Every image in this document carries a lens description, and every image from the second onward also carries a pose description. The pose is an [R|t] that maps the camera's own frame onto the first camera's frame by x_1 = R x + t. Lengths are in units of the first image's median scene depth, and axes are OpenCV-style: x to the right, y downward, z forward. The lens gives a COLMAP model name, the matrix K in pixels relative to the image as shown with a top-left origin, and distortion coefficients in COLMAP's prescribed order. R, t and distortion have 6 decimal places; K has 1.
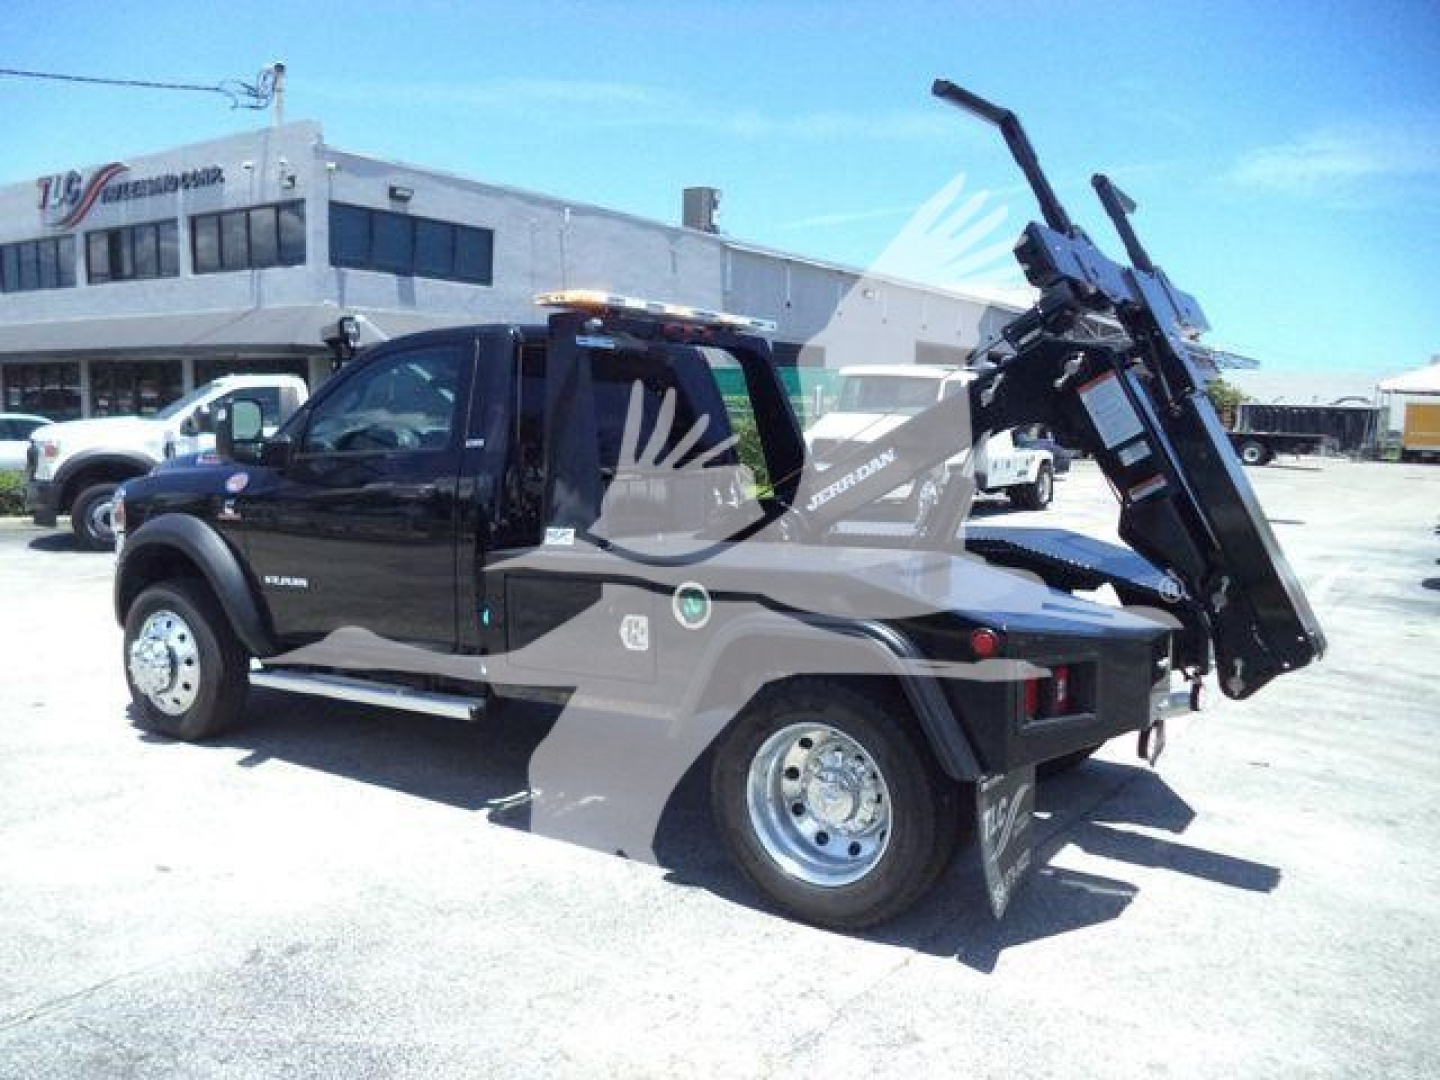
lens RADIAL K [[1173.7, 0, 745.9], [0, 1173.7, 536.5], [0, 0, 1]] dist [-0.024485, -0.005337]
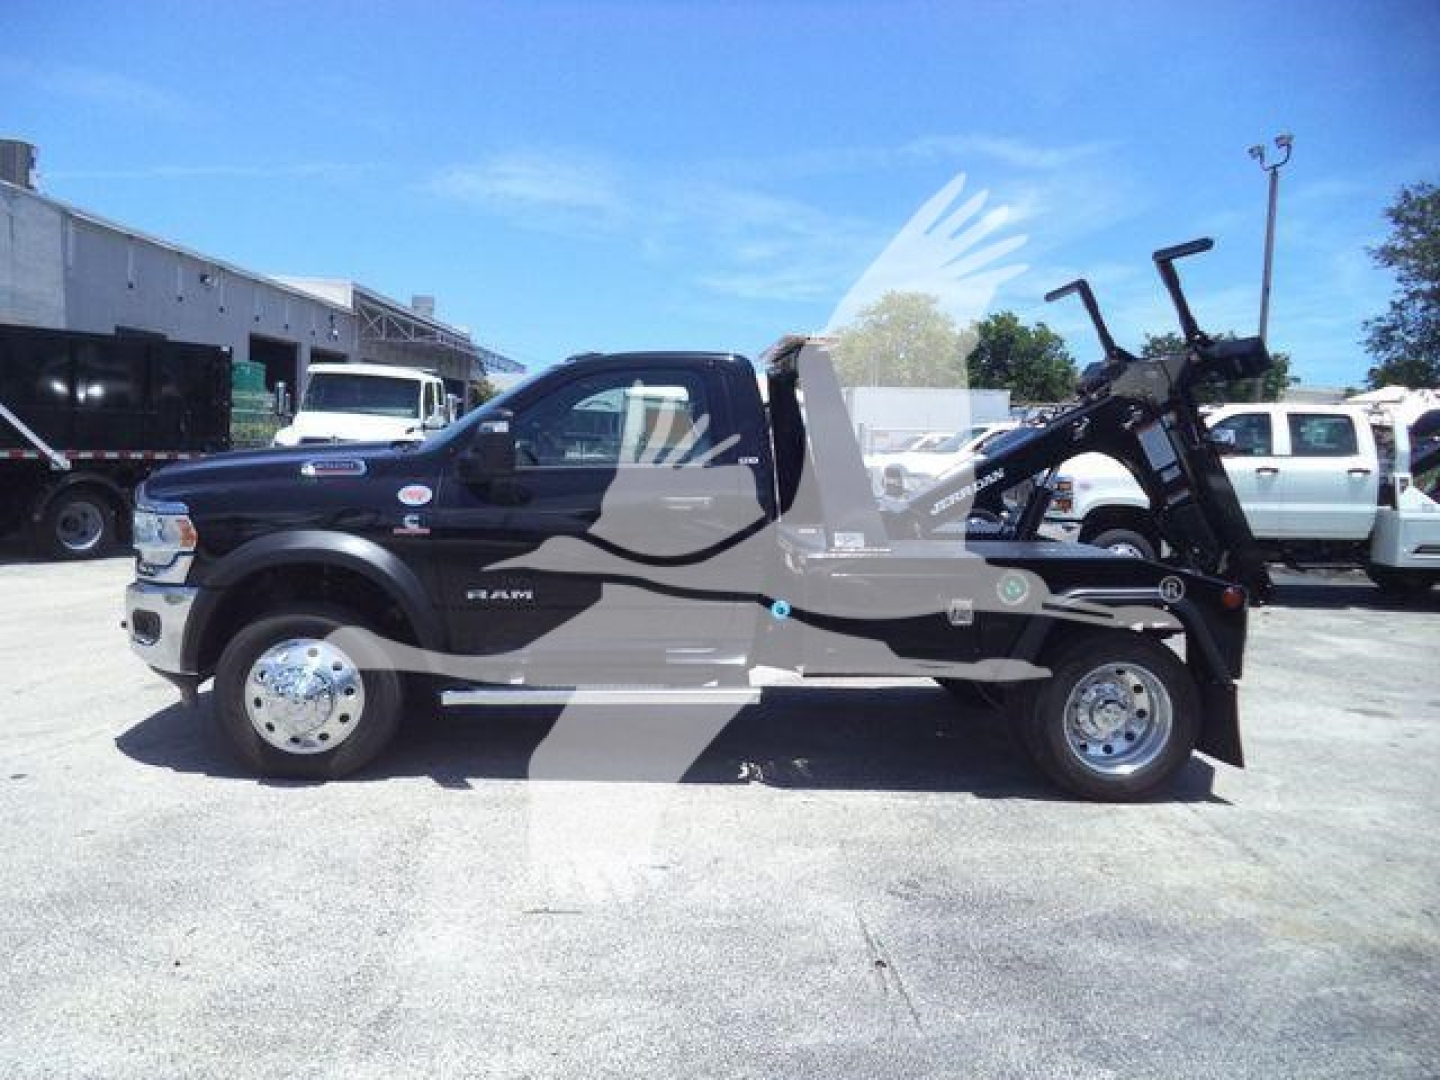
lens RADIAL K [[1153.7, 0, 720.0], [0, 1153.7, 540.0], [0, 0, 1]] dist [-0.034678, 0.002310]
pose [[0.813263, -0.035151, 0.580834, -0.183415], [0.029406, 0.999381, 0.019308, -0.005352], [-0.581153, 0.001378, 0.813793, 0.020095]]
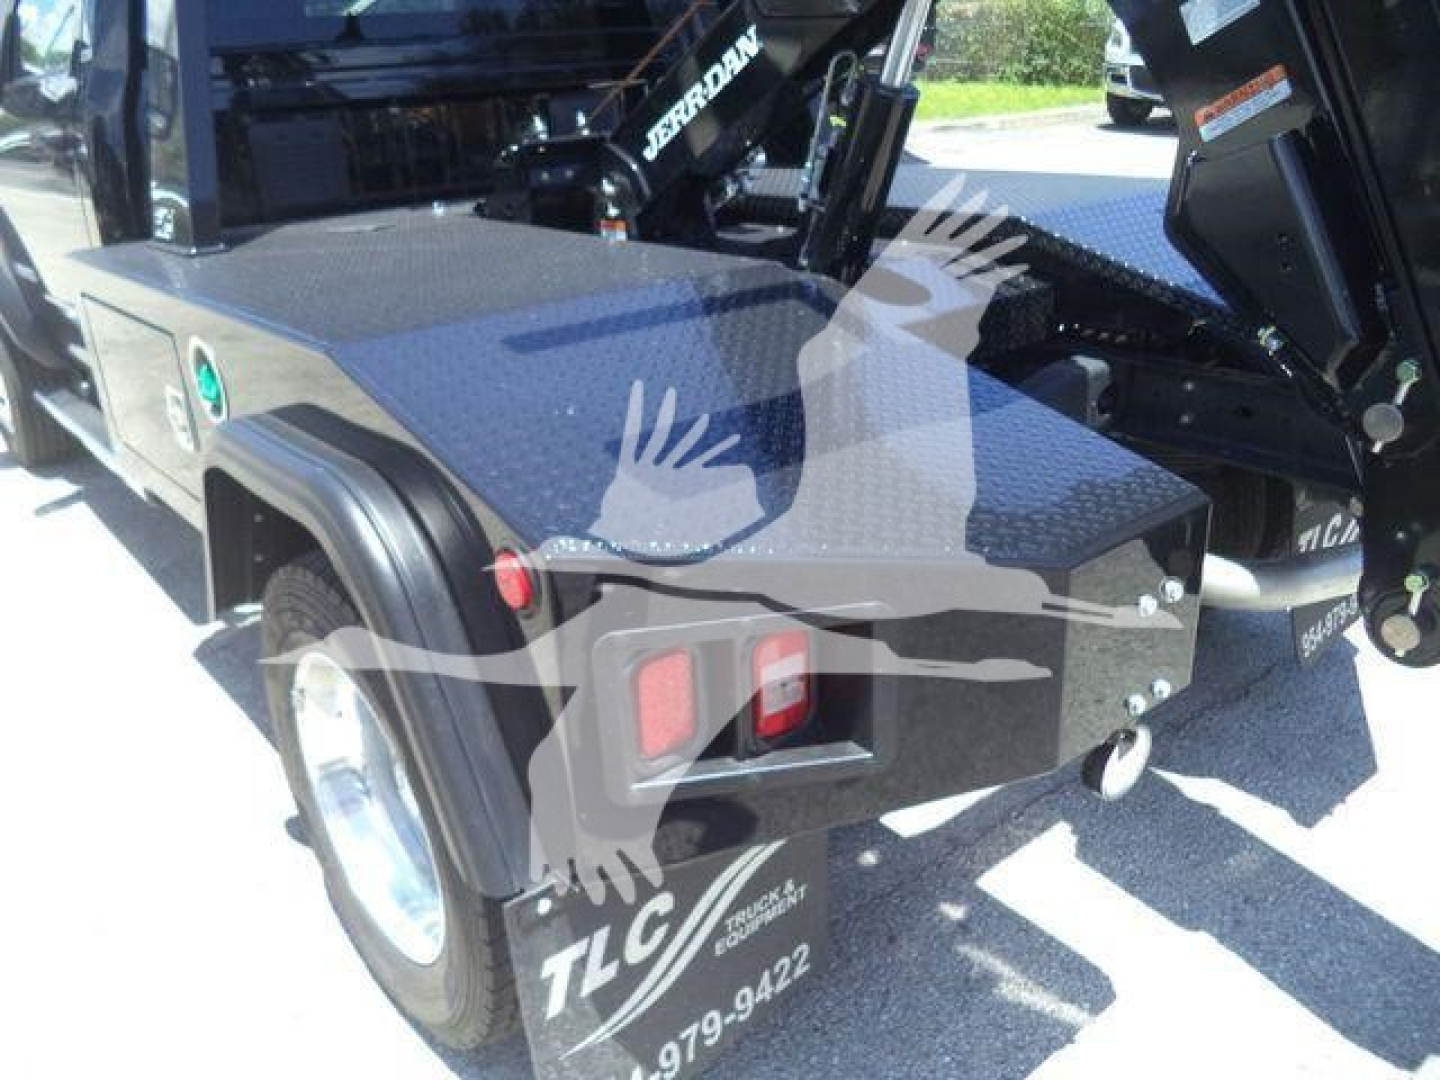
lens RADIAL K [[1190.5, 0, 720.0], [0, 1190.5, 540.0], [0, 0, 1]] dist [-0.009653, 0.001828]
pose [[0.950282, 0.081560, -0.300518, 0.054404], [0.016679, 0.950372, 0.310668, -0.005251], [0.310942, -0.300235, 0.901762, 0.098477]]
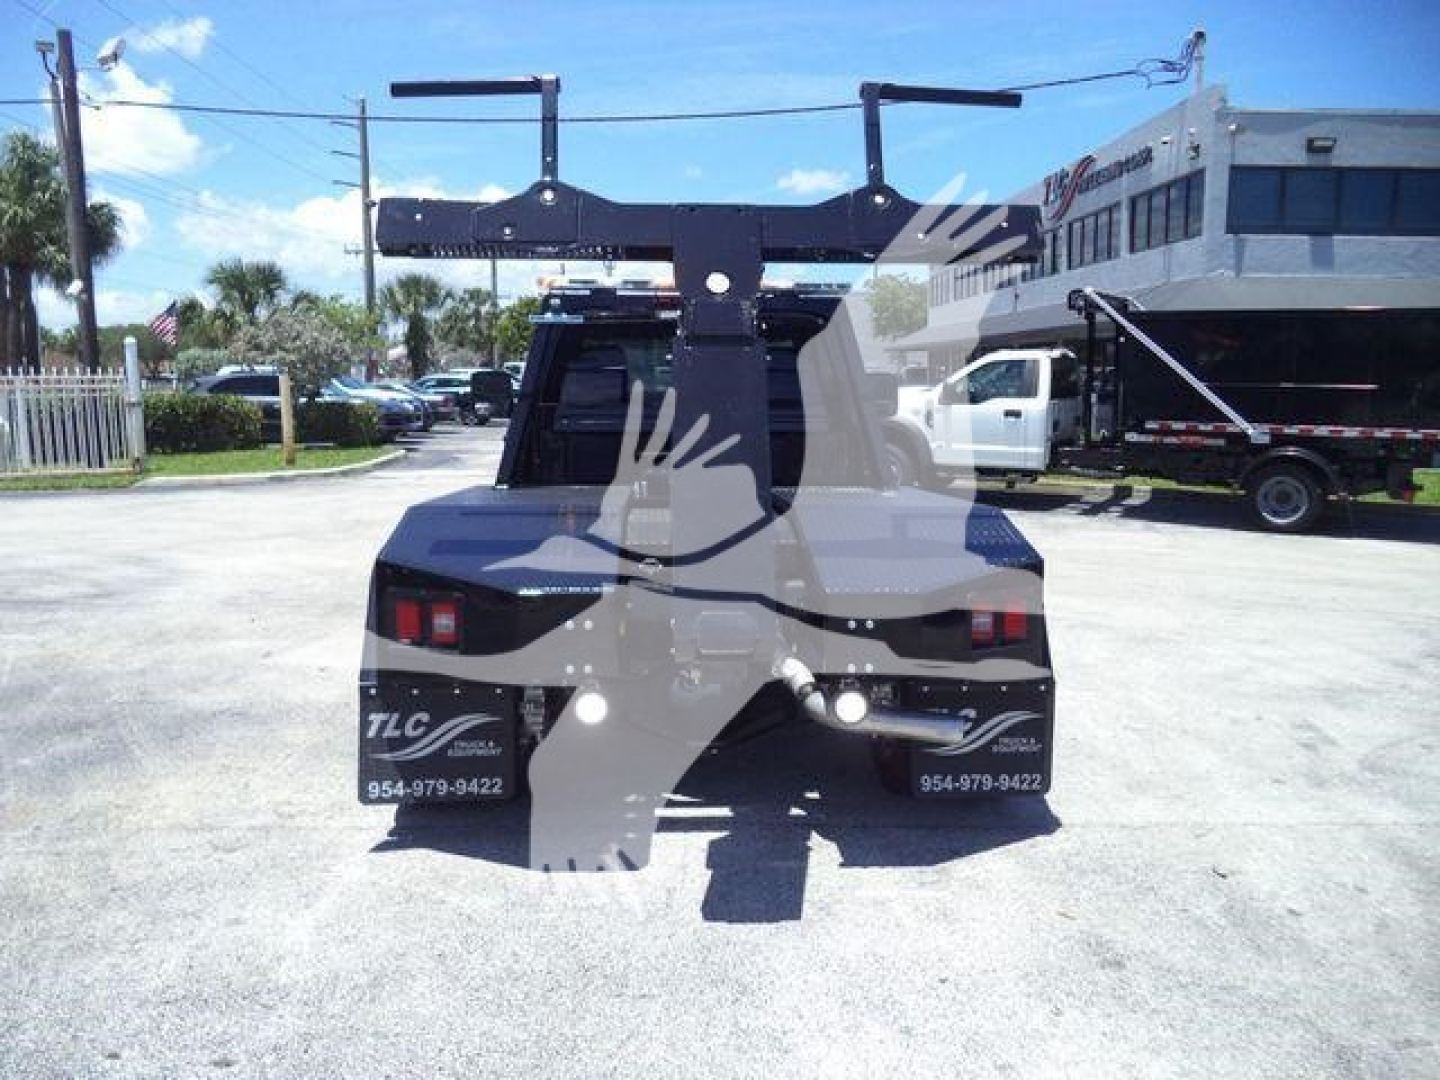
lens RADIAL K [[1190.5, 0, 720.0], [0, 1190.5, 540.0], [0, 0, 1]] dist [-0.009653, 0.001828]
pose [[0.602235, 0.095811, -0.792549, 0.192884], [-0.080031, 0.995017, 0.059473, -0.004939], [0.794297, 0.027612, 0.606902, 0.079635]]
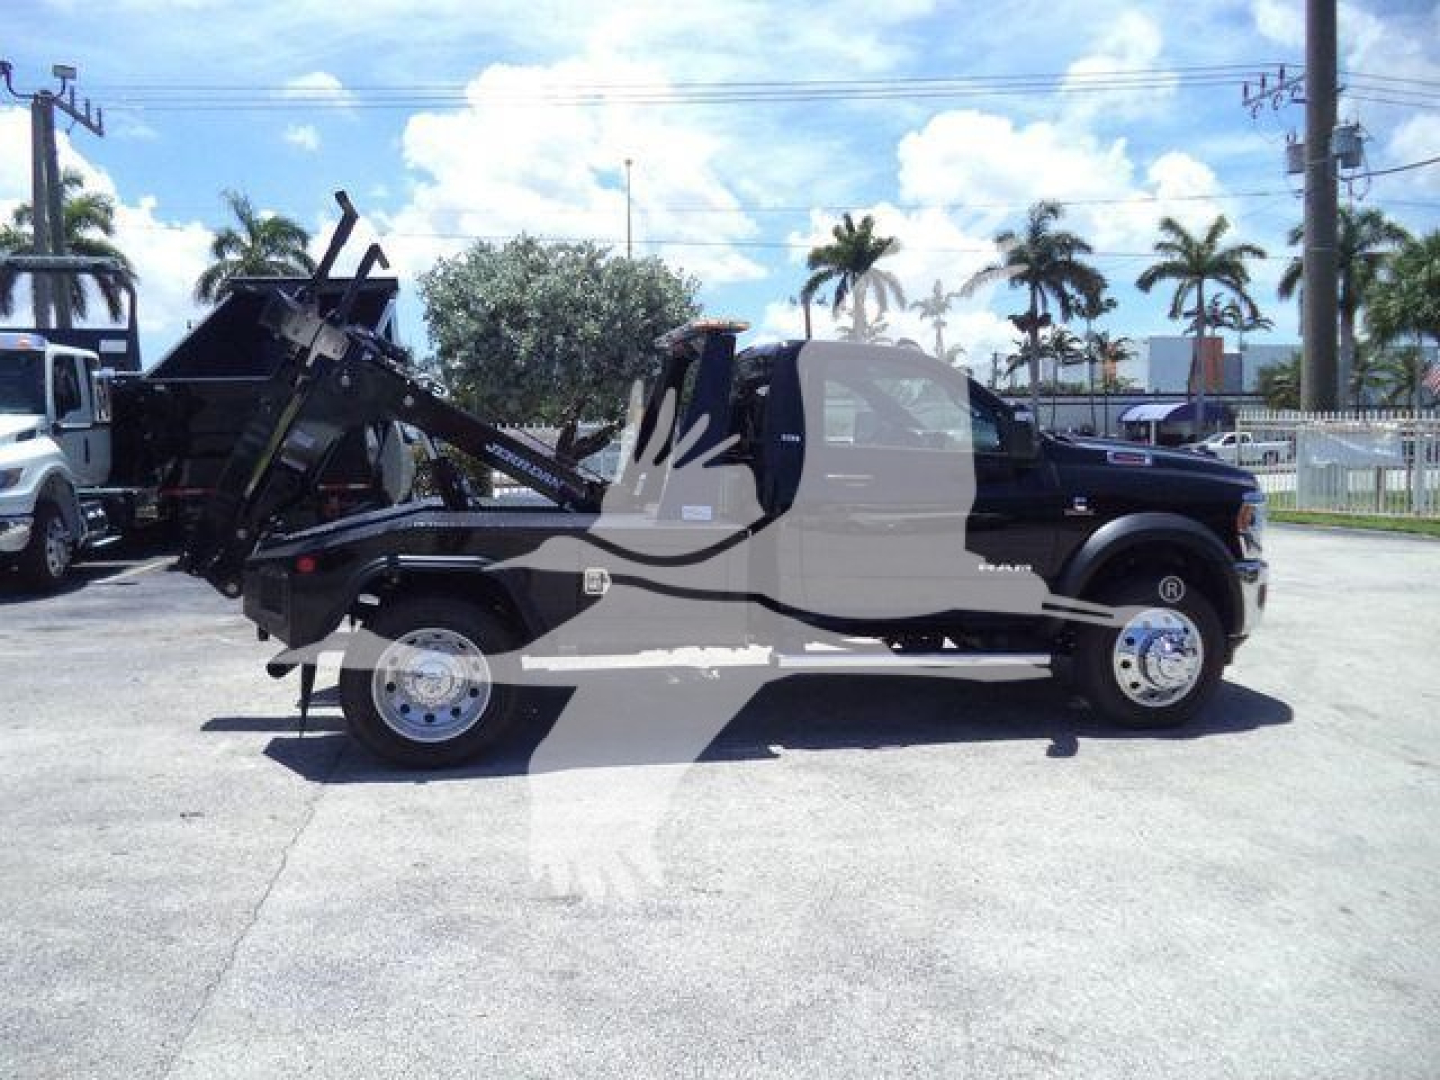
lens RADIAL K [[1207.8, 0, 717.0], [0, 1207.8, 562.0], [0, 0, 1]] dist [-0.020399, 0.020246]
pose [[-0.706358, 0.066200, -0.704753, 0.184720], [-0.079153, 0.981986, 0.171575, -0.038645], [0.703416, 0.176977, -0.688393, 0.435916]]
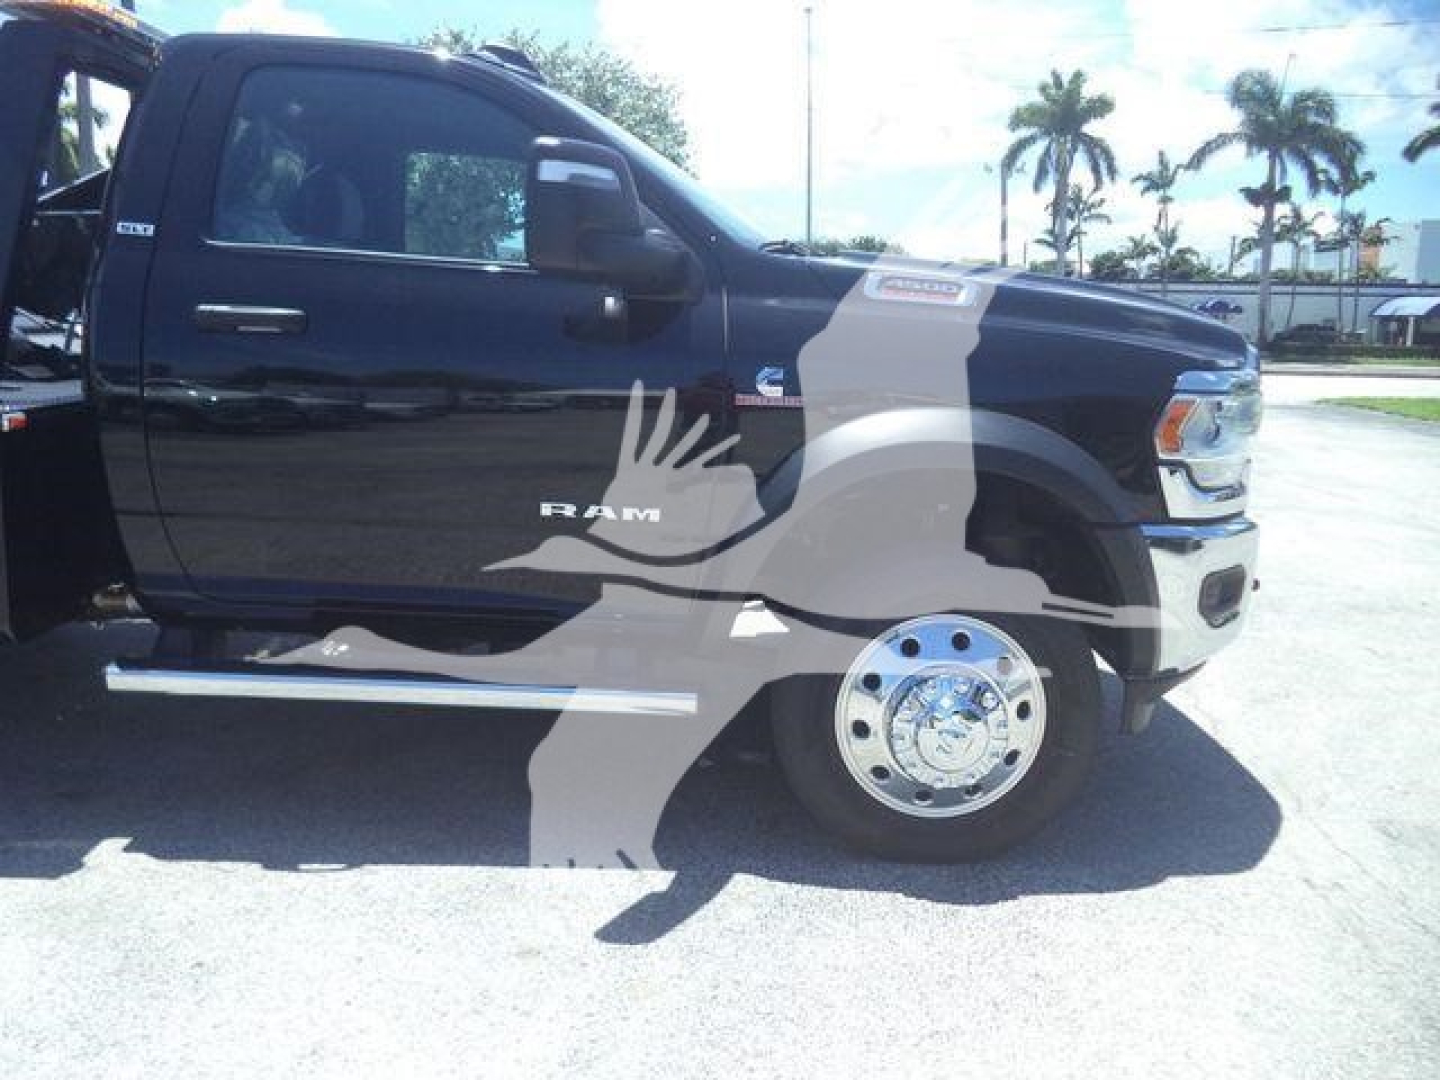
lens RADIAL K [[1207.8, 0, 717.0], [0, 1207.8, 562.0], [0, 0, 1]] dist [-0.020399, 0.020246]
pose [[-0.821516, 0.084930, -0.563825, 0.015724], [-0.091718, 0.956284, 0.277684, -0.028075], [0.562761, 0.279835, -0.777813, 0.404559]]
